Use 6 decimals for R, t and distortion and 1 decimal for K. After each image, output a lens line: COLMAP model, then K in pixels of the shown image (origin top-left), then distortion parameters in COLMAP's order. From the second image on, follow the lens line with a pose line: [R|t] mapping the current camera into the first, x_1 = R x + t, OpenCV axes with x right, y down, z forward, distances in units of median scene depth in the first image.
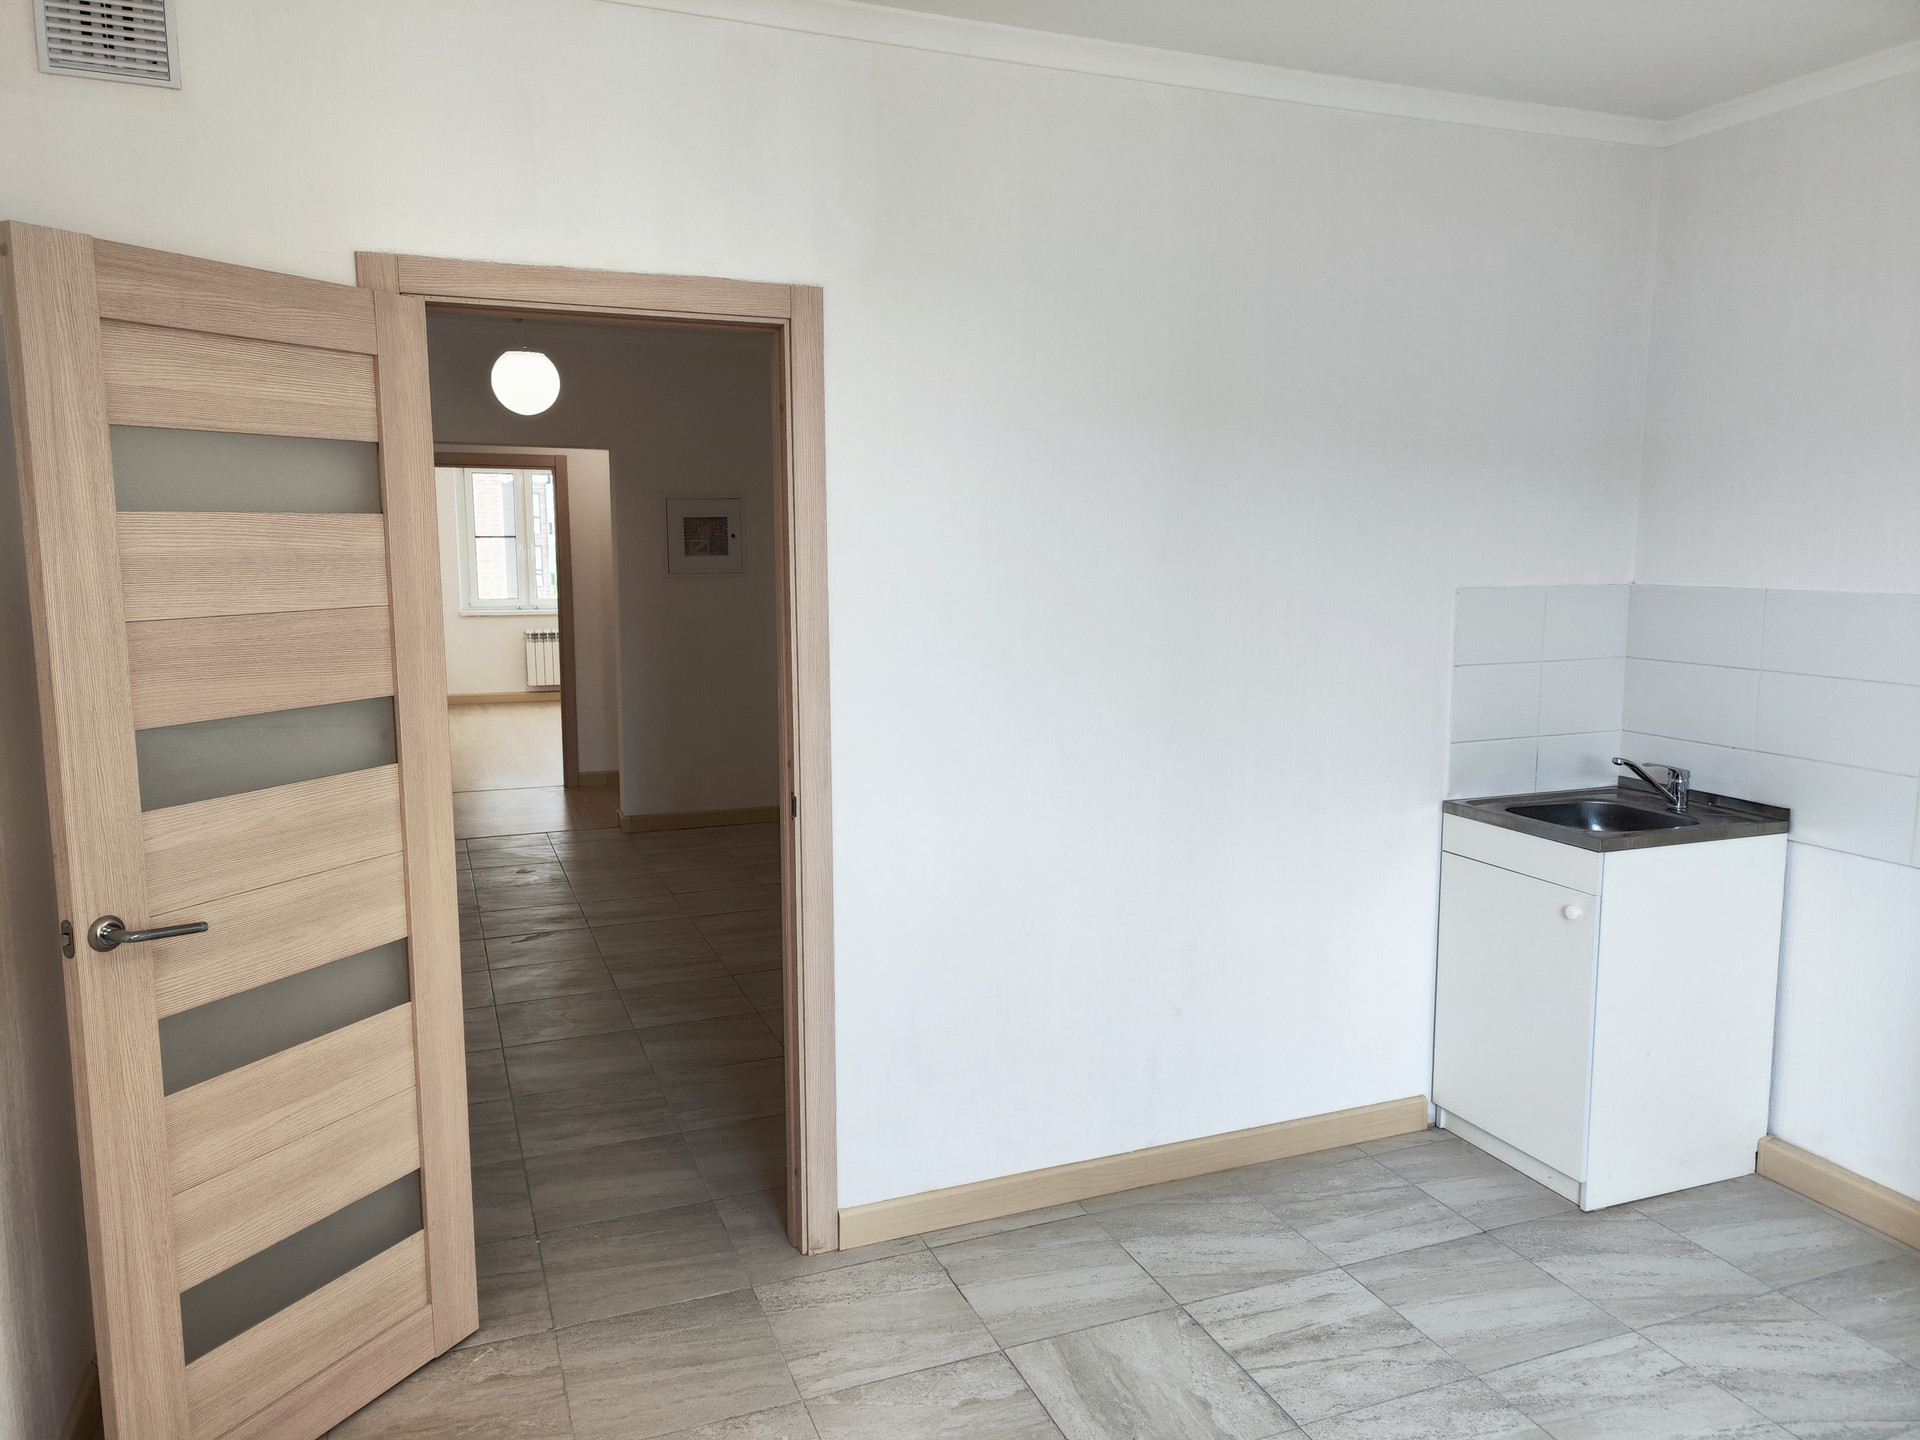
lens RADIAL K [[1357.1, 0, 966.0], [0, 1357.1, 716.8], [0, 0, 1]] dist [0.023200, 0.000522]
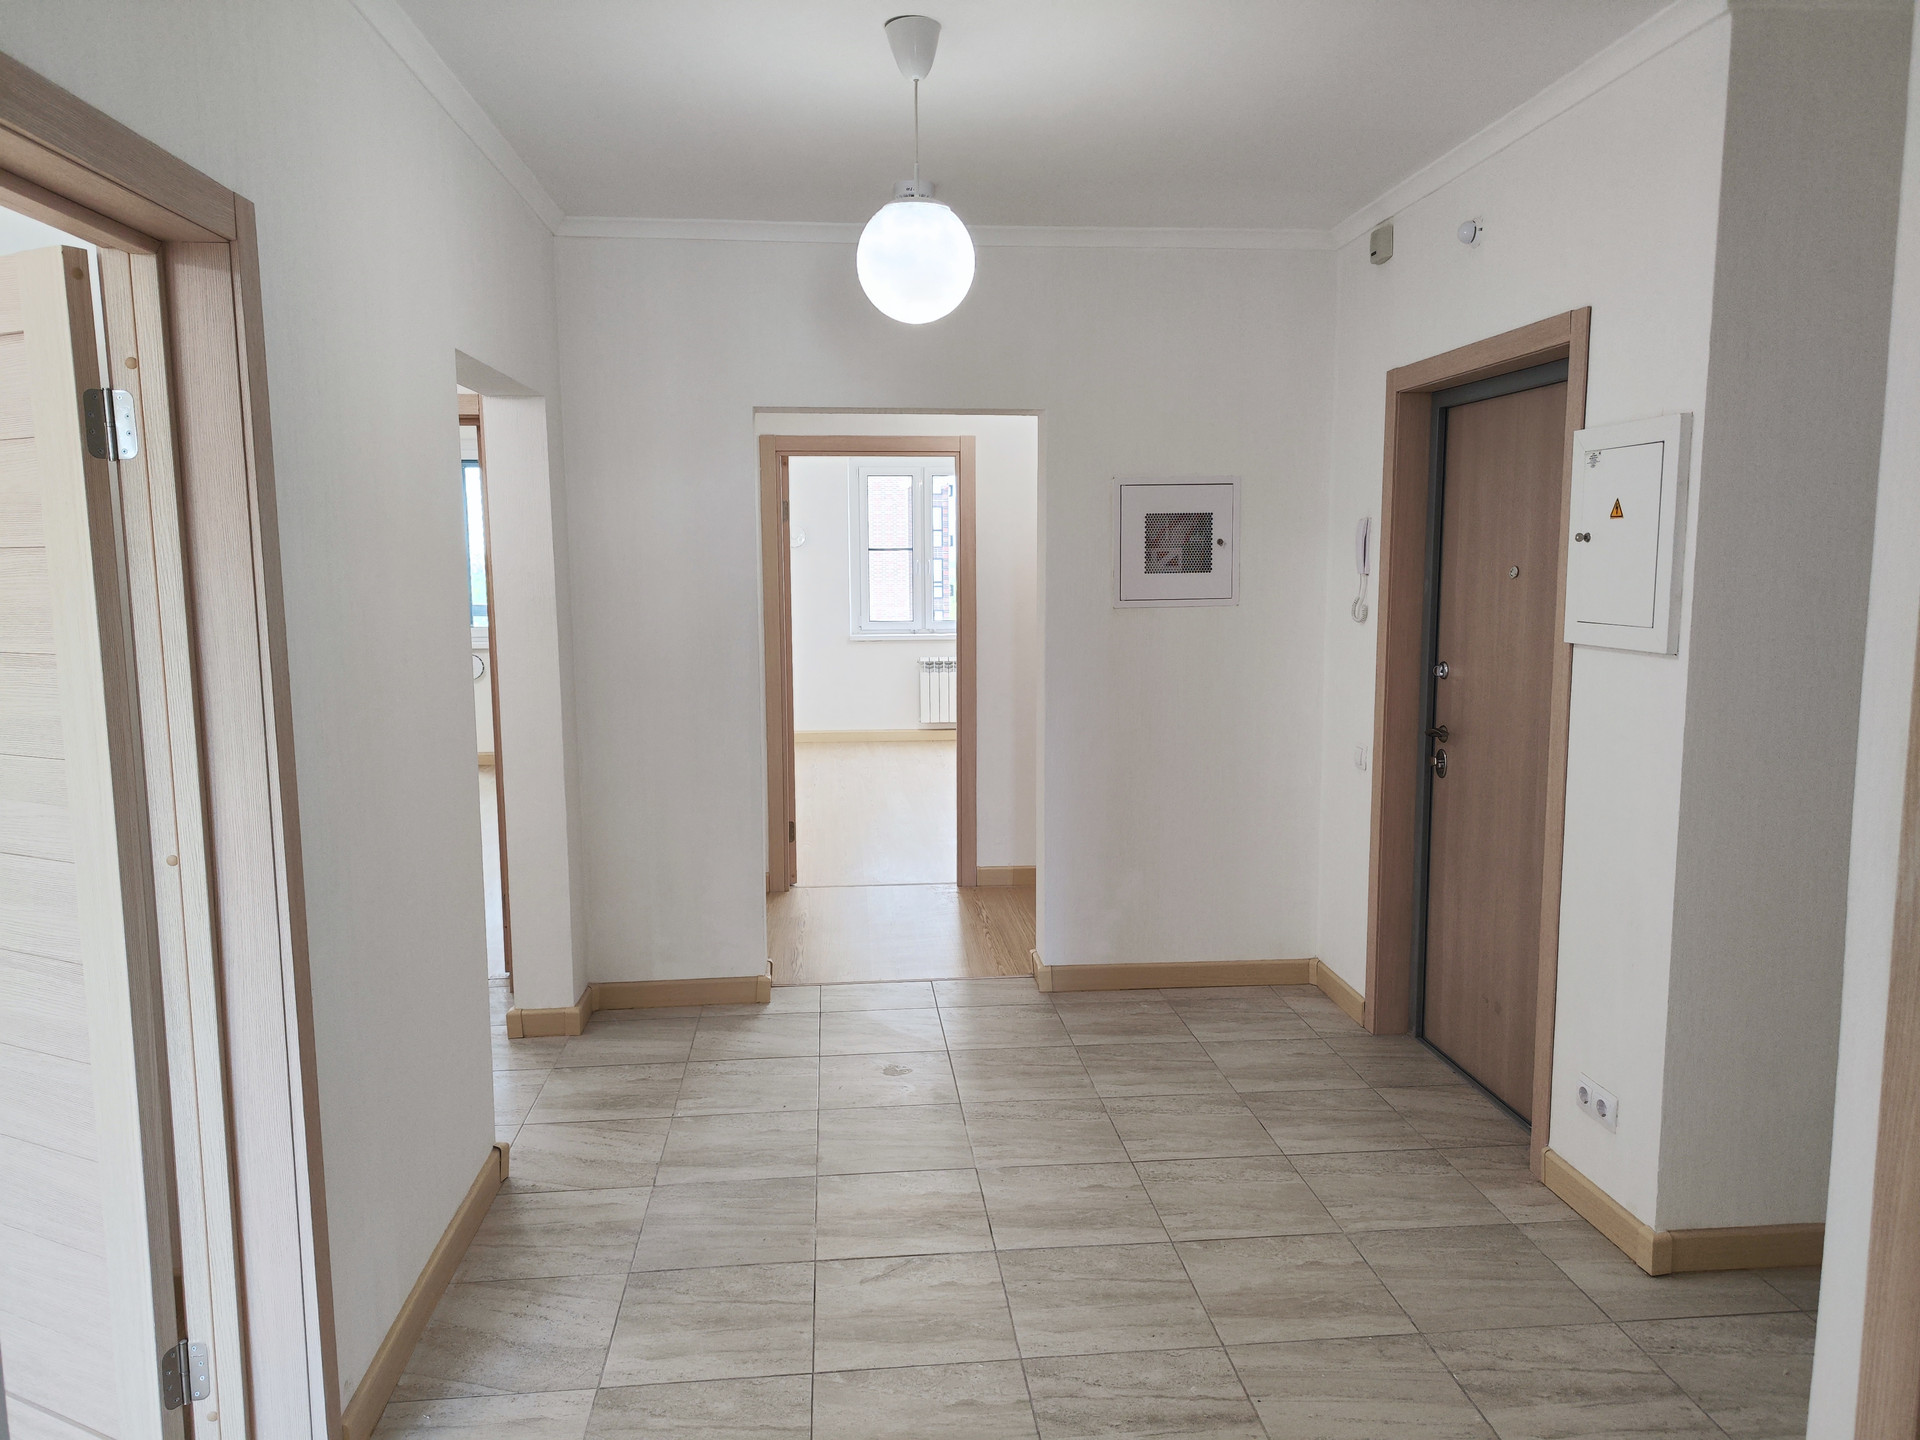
lens RADIAL K [[1357.1, 0, 958.0], [0, 1357.1, 722.7], [0, 0, 1]] dist [0.023200, 0.000522]
pose [[0.958472, 0.029230, -0.283683, -0.087873], [-0.030581, 0.999532, -0.000335, -0.036278], [0.283541, 0.008996, 0.958918, 0.288625]]
